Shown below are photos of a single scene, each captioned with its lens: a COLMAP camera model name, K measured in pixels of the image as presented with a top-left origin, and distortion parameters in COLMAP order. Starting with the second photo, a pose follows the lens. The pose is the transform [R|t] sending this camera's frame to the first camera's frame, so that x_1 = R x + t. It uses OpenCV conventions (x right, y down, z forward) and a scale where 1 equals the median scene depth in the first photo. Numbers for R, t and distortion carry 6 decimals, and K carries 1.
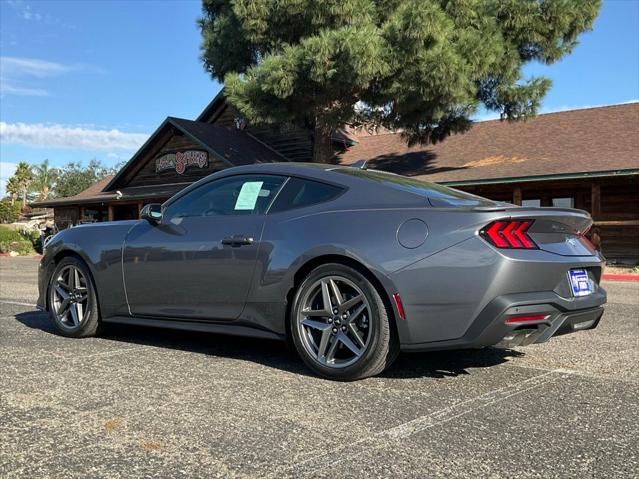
lens RADIAL K [[683.2, 0, 304.1], [0, 683.2, 242.7], [0, 0, 1]] dist [0.152445, -0.347819]
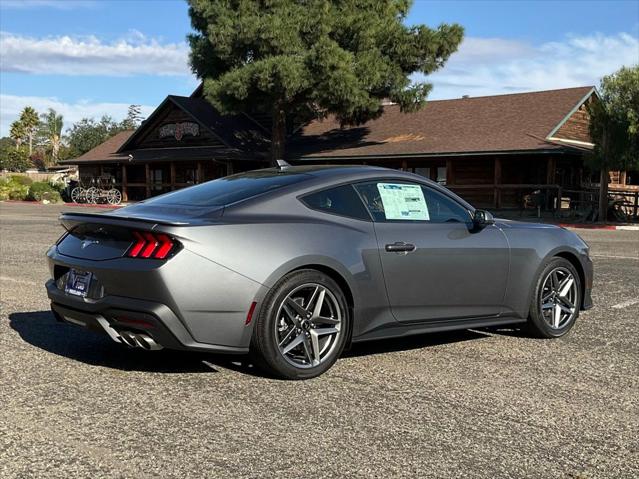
lens RADIAL K [[806.9, 0, 321.0], [0, 806.9, 255.5], [0, 0, 1]] dist [0.126853, -0.309752]
pose [[0.999606, 0.011705, -0.025492, 0.175929], [-0.009675, 0.996880, 0.078337, -0.011847], [0.026329, -0.078060, 0.996601, -0.713179]]
